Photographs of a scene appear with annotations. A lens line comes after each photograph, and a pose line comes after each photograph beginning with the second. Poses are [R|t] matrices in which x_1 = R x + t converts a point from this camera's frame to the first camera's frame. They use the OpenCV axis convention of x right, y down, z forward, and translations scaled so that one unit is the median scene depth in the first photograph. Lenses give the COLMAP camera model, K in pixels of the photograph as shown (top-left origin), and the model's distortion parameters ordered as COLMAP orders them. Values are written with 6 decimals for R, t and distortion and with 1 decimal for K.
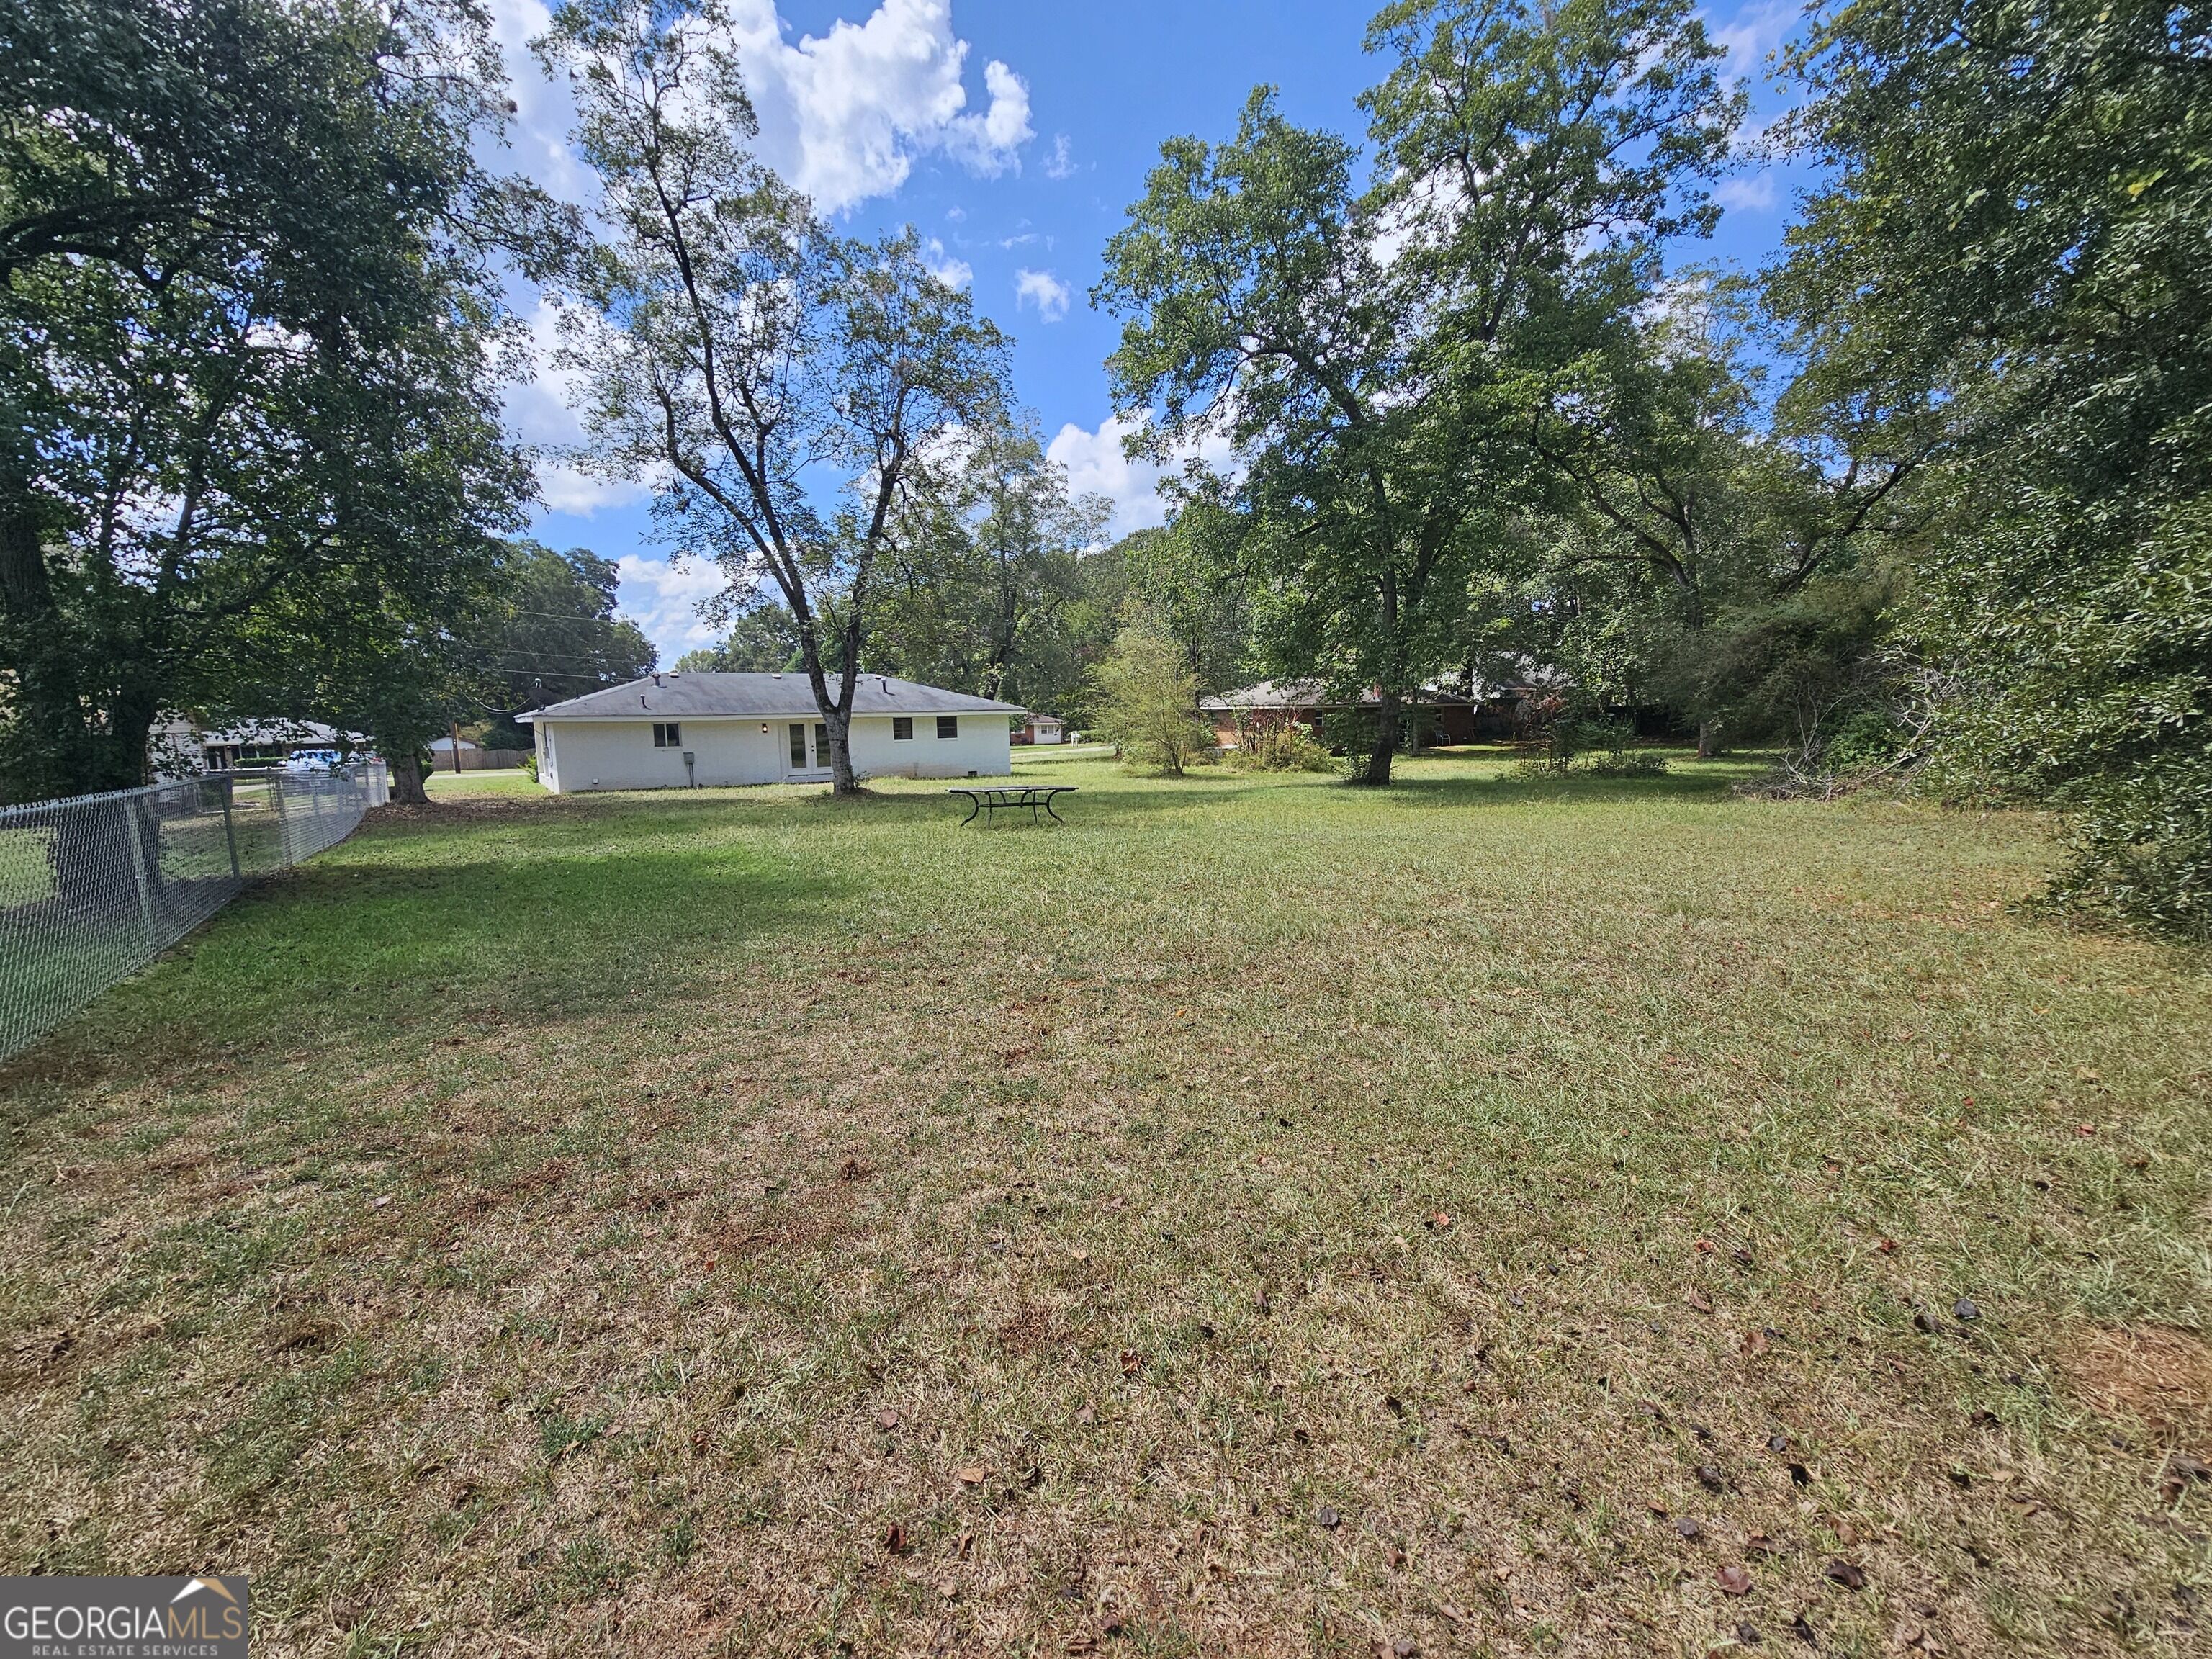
lens RADIAL K [[919.8, 0, 1095.2], [0, 919.8, 817.4], [0, 0, 1]] dist [-0.002775, -0.000598]
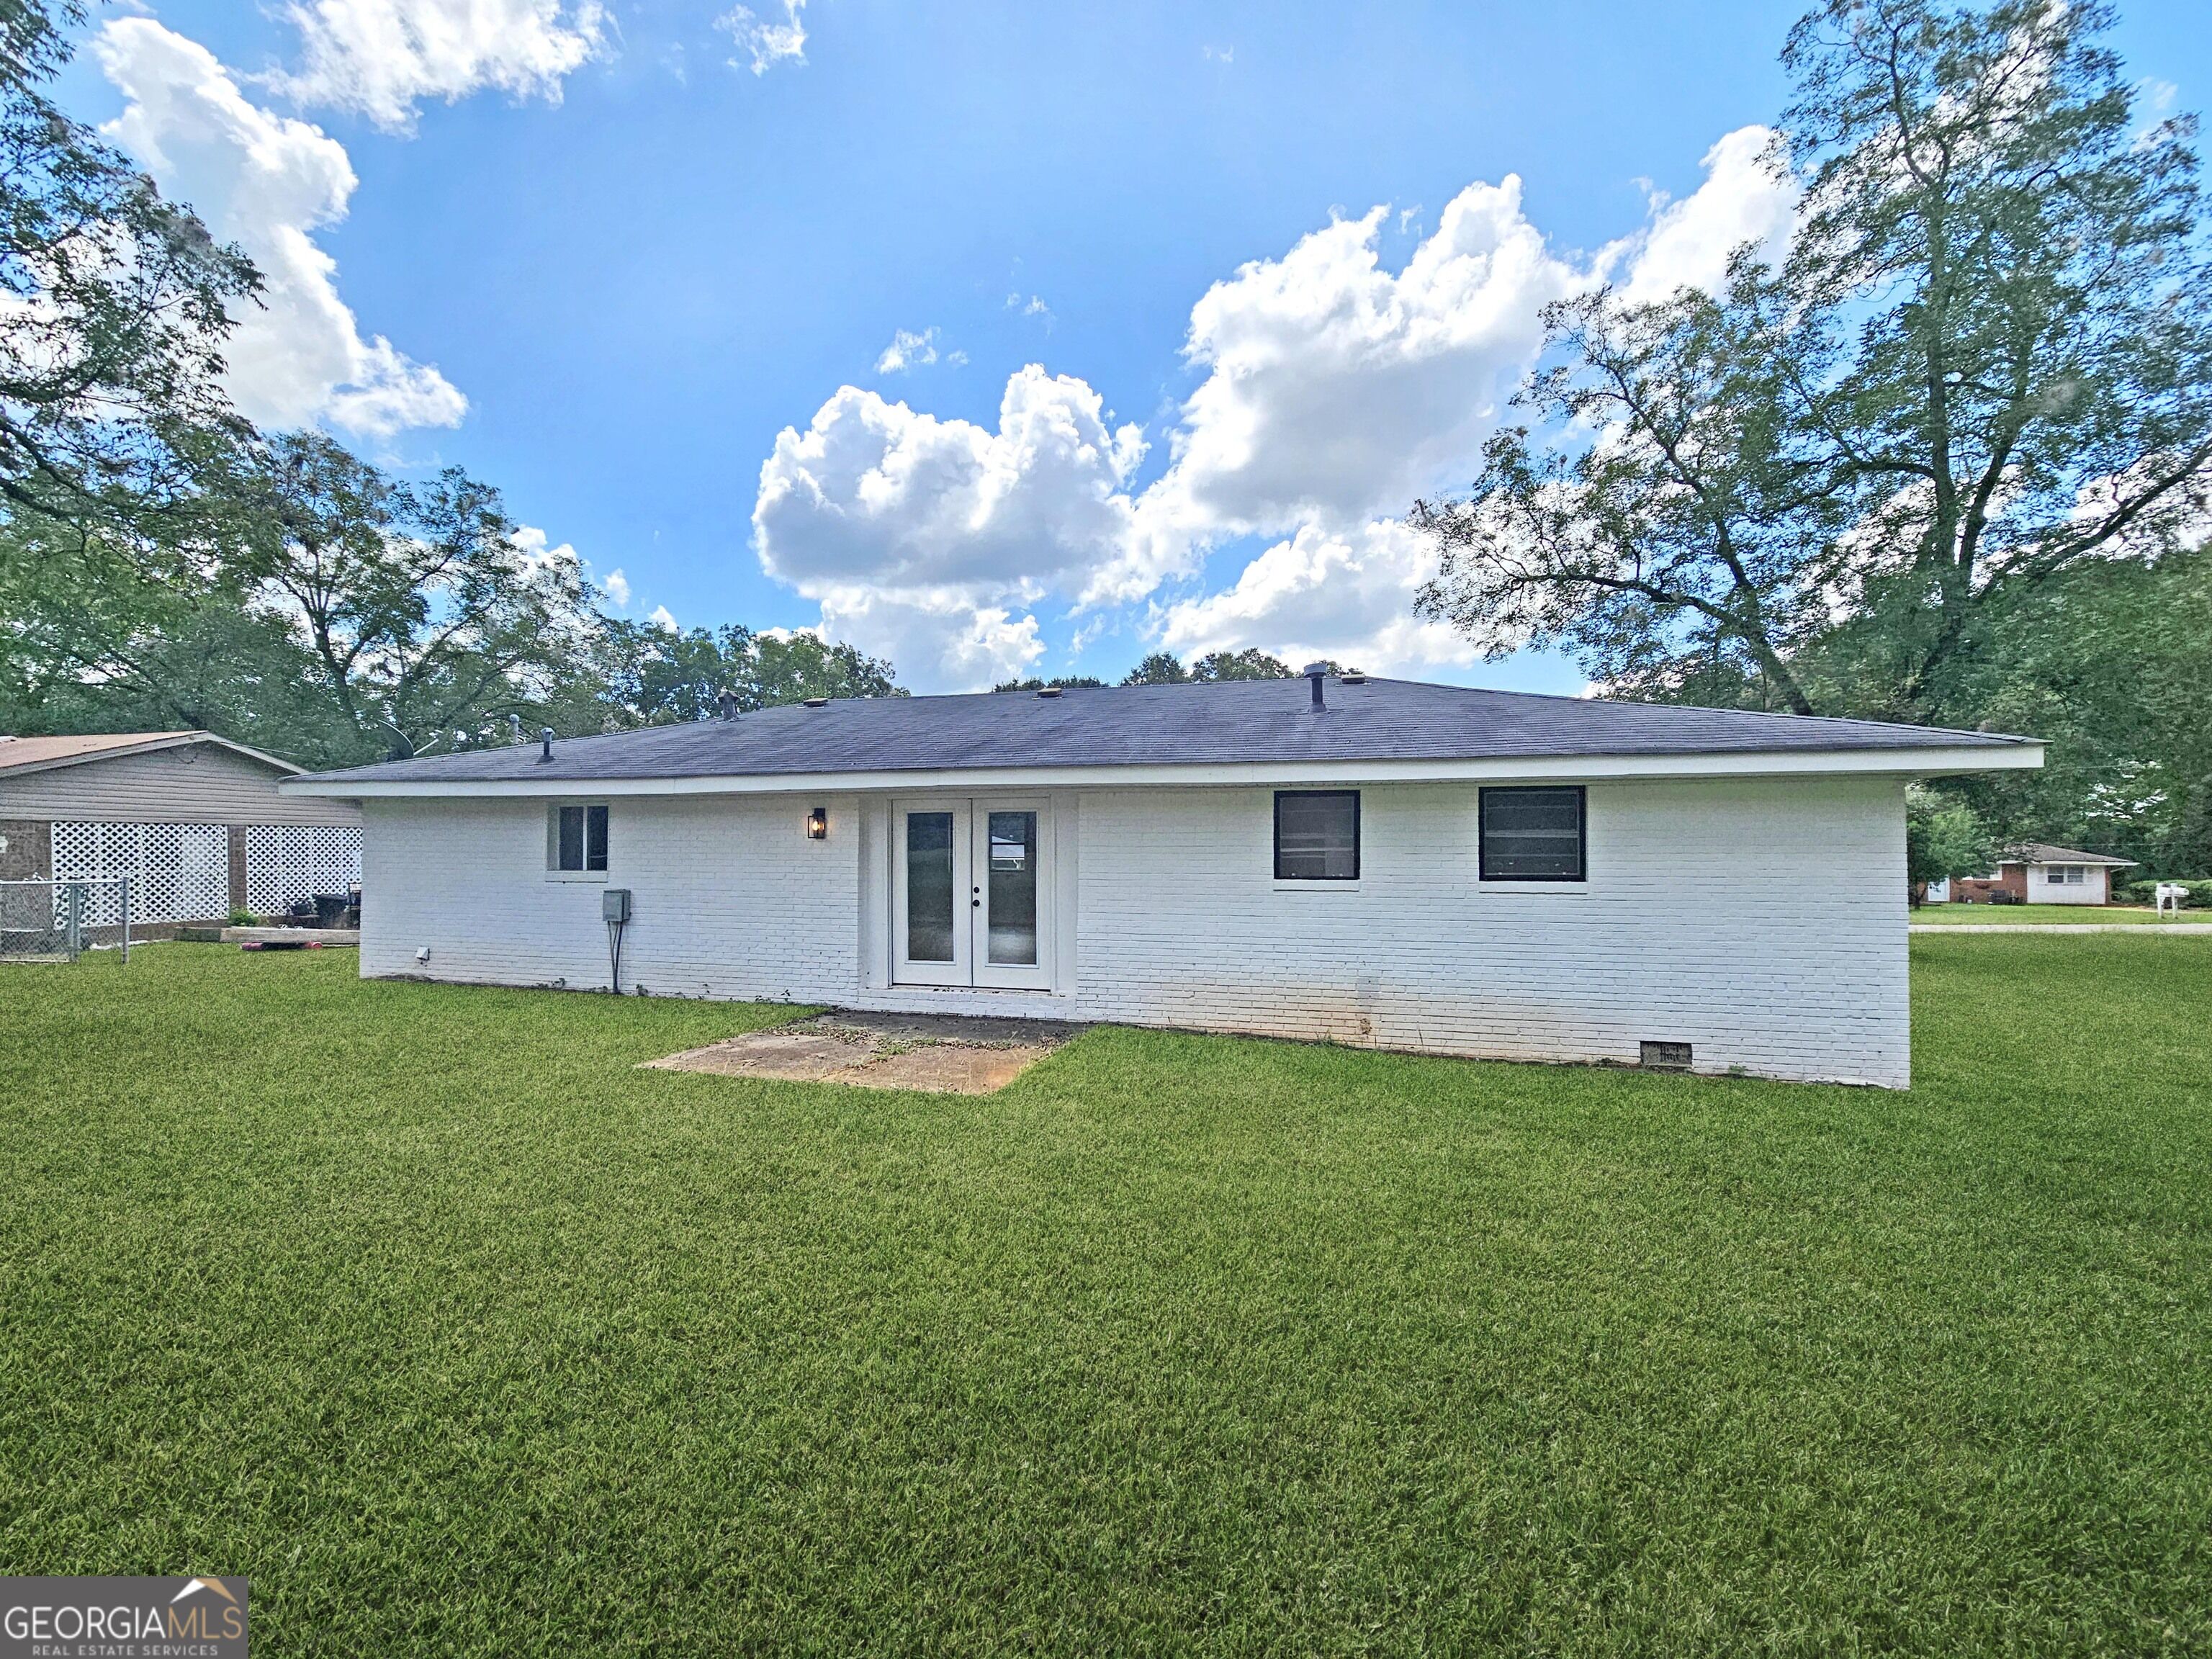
lens RADIAL K [[887.7, 0, 1106.0], [0, 887.7, 829.5], [0, 0, 1]] dist [0.008443, -0.000277]
pose [[0.656430, 0.002470, -0.754383, -0.071412], [-0.100728, 0.991327, -0.084404, -0.072130], [0.747632, 0.131393, 0.650985, 0.800311]]
